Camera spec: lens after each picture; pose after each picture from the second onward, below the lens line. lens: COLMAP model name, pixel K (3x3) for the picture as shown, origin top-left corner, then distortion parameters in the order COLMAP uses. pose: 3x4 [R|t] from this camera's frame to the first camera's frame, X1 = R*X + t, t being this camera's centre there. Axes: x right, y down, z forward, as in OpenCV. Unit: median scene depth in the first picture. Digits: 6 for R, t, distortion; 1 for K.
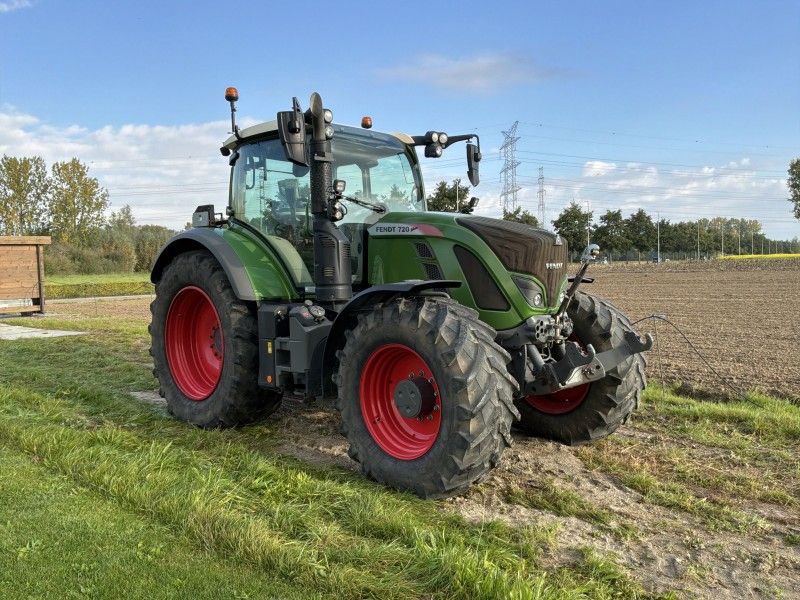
lens RADIAL K [[682.7, 0, 401.7], [0, 682.7, 285.8], [0, 0, 1]] dist [0.088584, -0.166371]
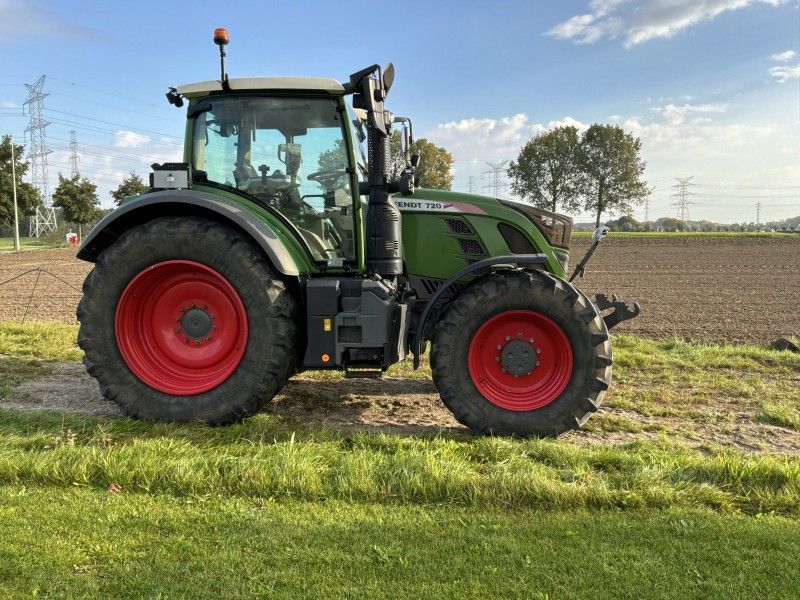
lens RADIAL K [[682.7, 0, 401.7], [0, 682.7, 285.8], [0, 0, 1]] dist [0.088584, -0.166371]
pose [[0.768311, -0.026367, 0.639533, -0.685582], [0.003515, 0.999310, 0.036978, 0.002037], [-0.640067, -0.026162, 0.767873, 0.203580]]
